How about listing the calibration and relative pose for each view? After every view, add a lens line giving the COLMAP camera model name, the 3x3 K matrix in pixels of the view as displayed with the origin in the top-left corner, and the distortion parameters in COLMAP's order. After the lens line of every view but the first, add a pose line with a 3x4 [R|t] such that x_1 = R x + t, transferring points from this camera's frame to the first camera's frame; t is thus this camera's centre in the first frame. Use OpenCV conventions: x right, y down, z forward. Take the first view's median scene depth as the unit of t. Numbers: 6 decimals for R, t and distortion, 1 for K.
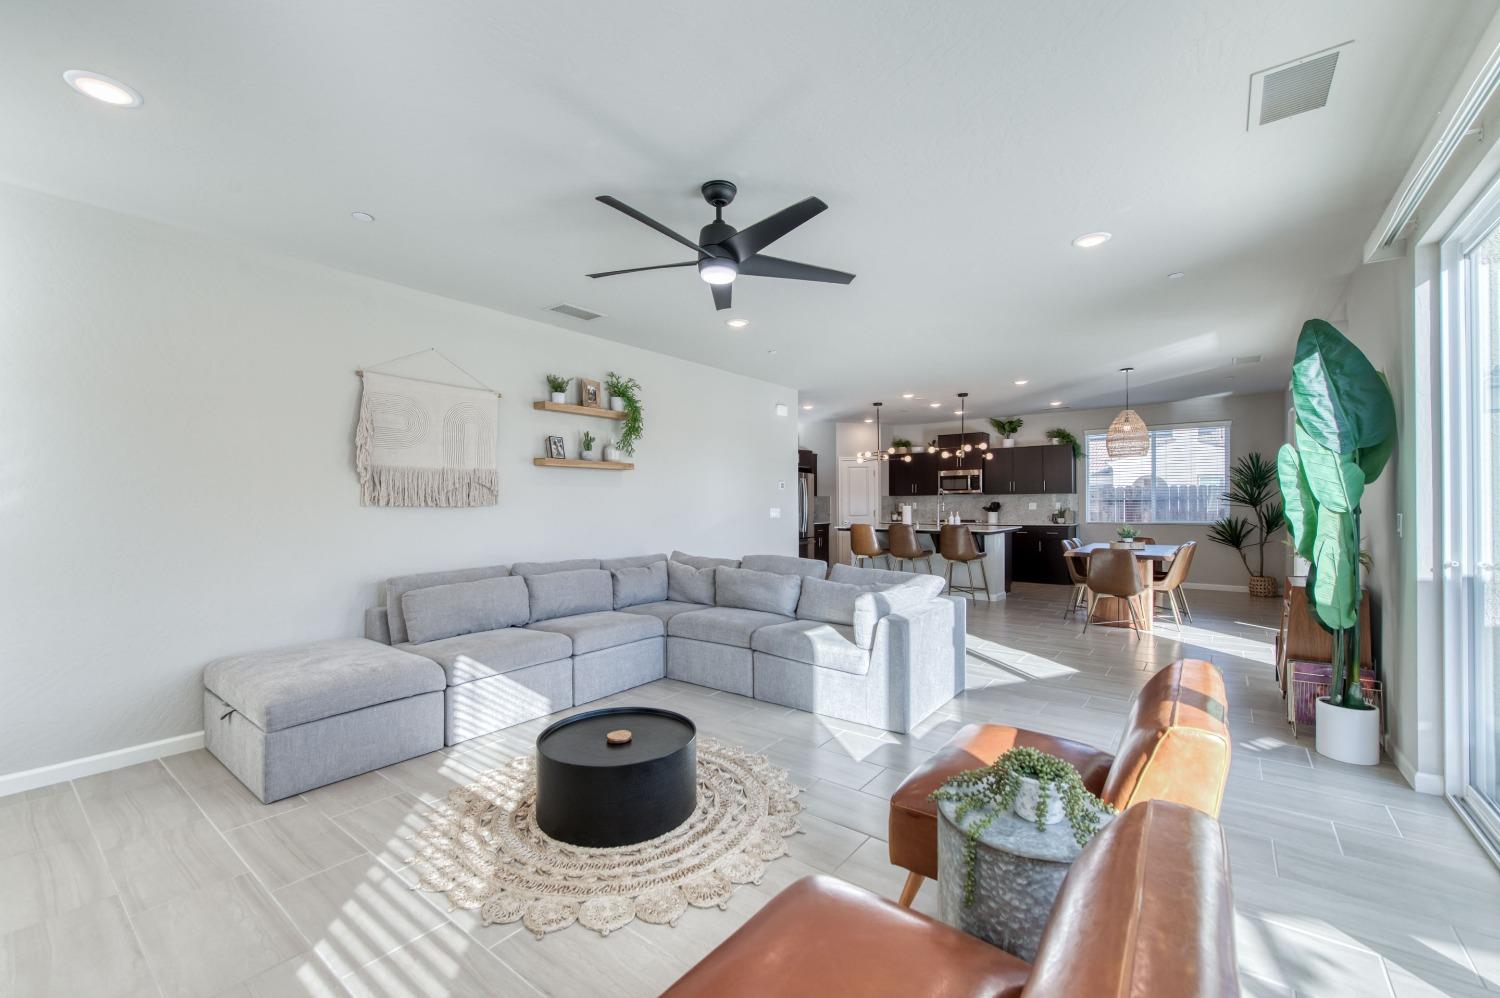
lens RADIAL K [[615.8, 0, 745.4], [0, 615.8, 503.0], [0, 0, 1]] dist [0.000367, -0.000207]
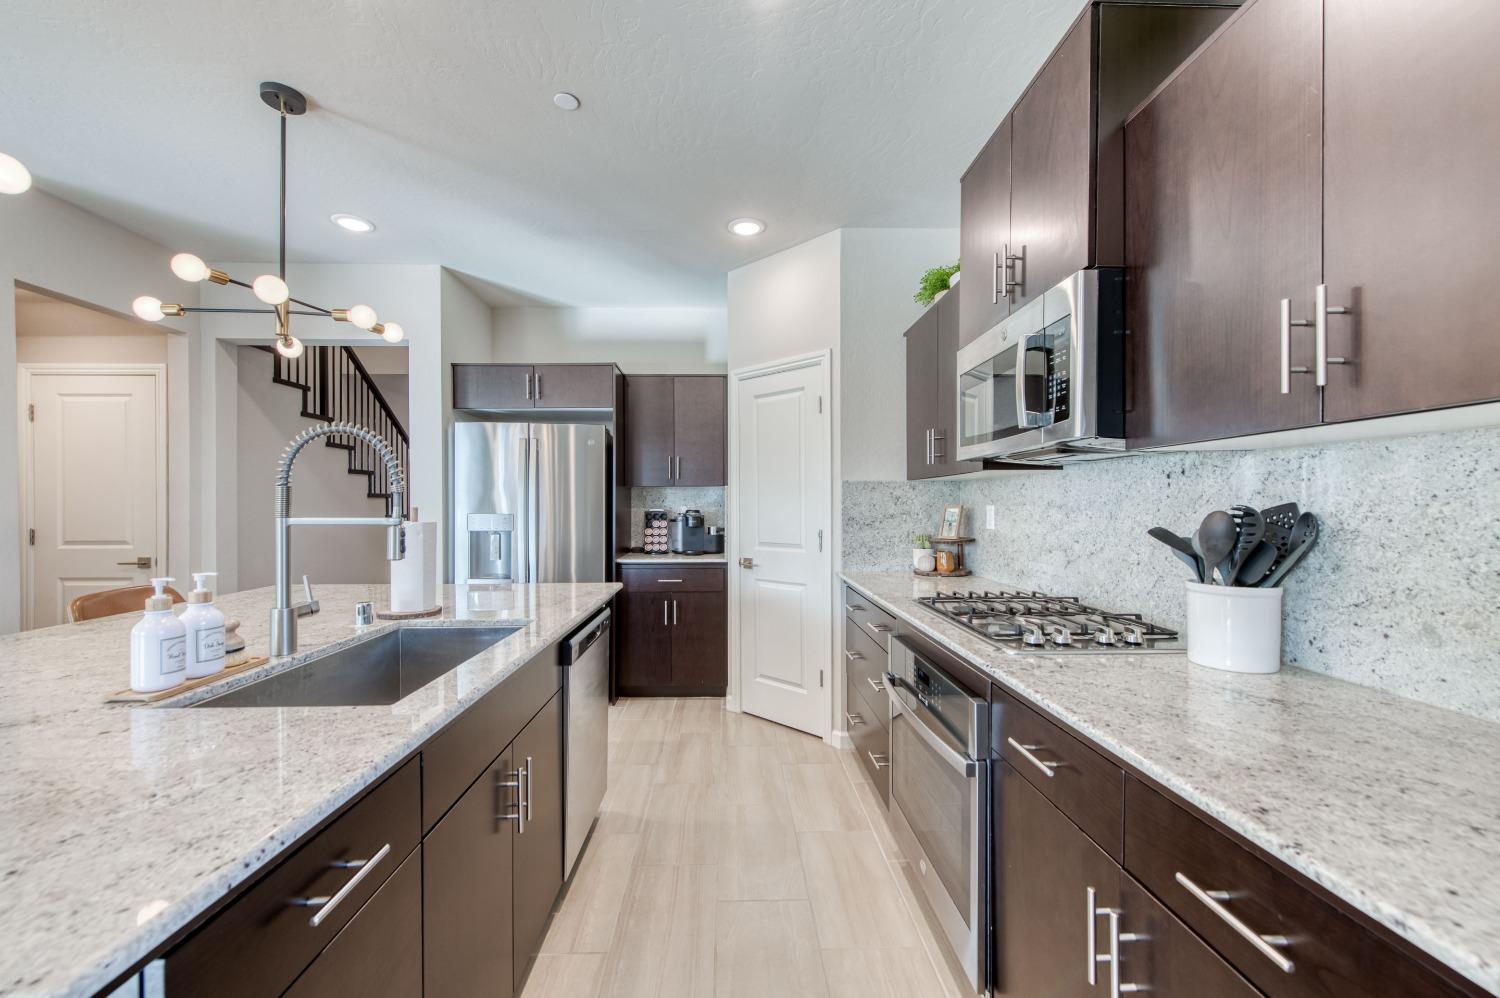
lens RADIAL K [[585.3, 0, 742.5], [0, 585.3, 505.7], [0, 0, 1]] dist [0.006829, -0.000731]
pose [[0.627751, 0.004525, -0.778401, 0.531135], [0.001276, 0.999976, 0.006841, -0.002842], [0.778413, -0.005288, 0.627730, 1.036465]]
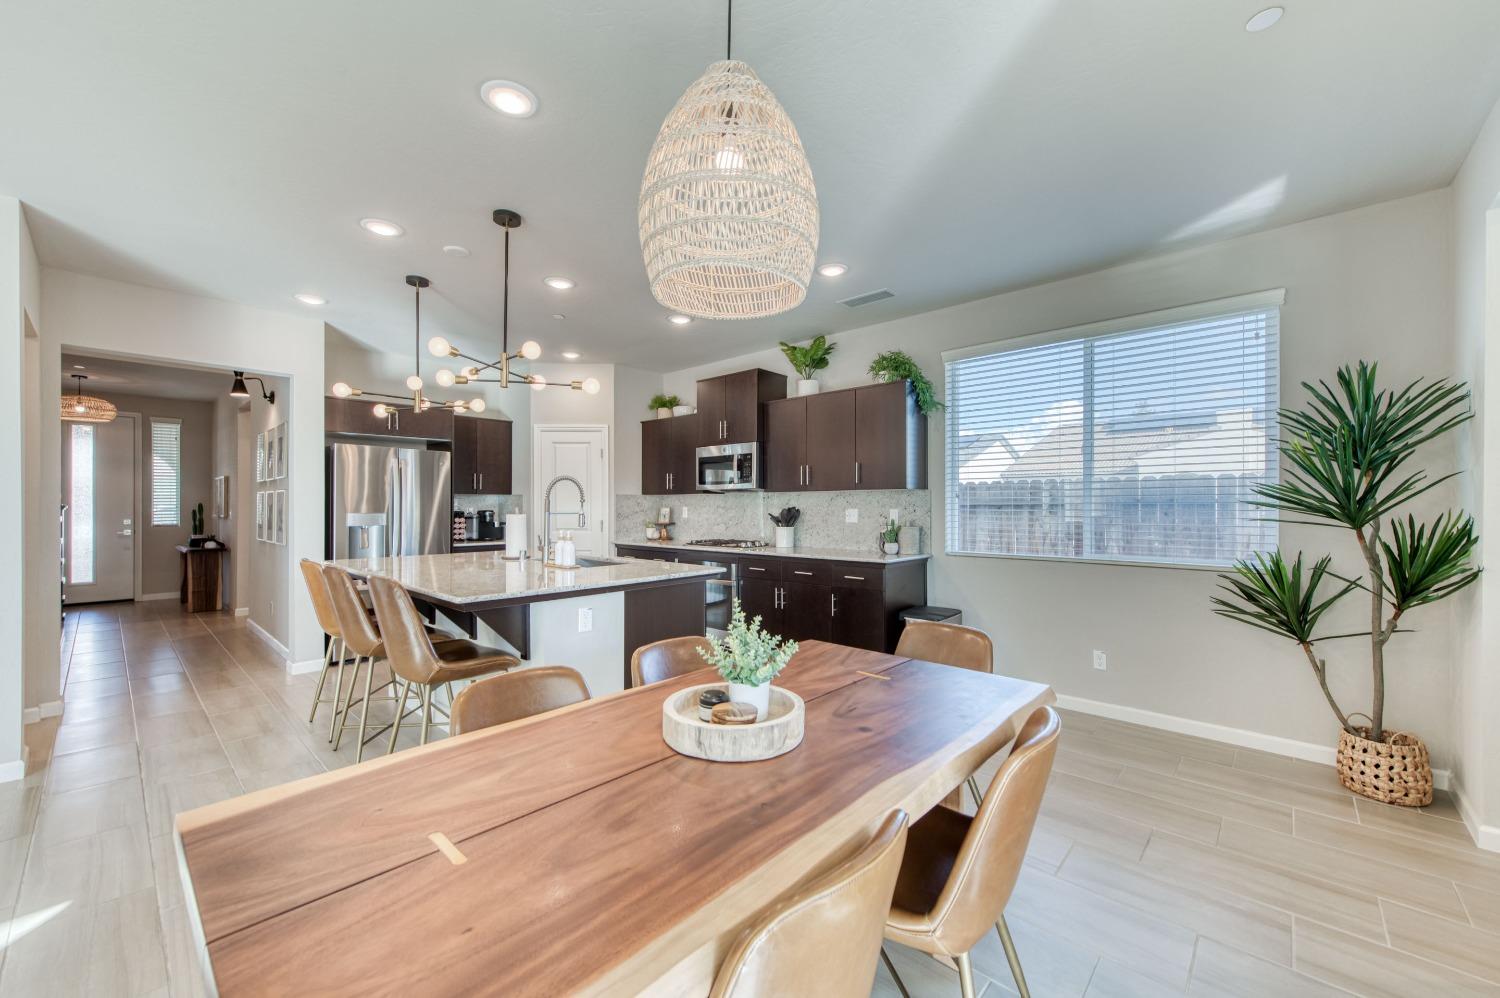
lens RADIAL K [[598.3, 0, 743.7], [0, 598.3, 506.2], [0, 0, 1]] dist [0.008001, 0.000016]
pose [[0.995459, 0.004369, -0.095093, 0.508384], [-0.004139, 0.999988, 0.002610, -0.004058], [0.095103, -0.002205, 0.995465, 0.619568]]
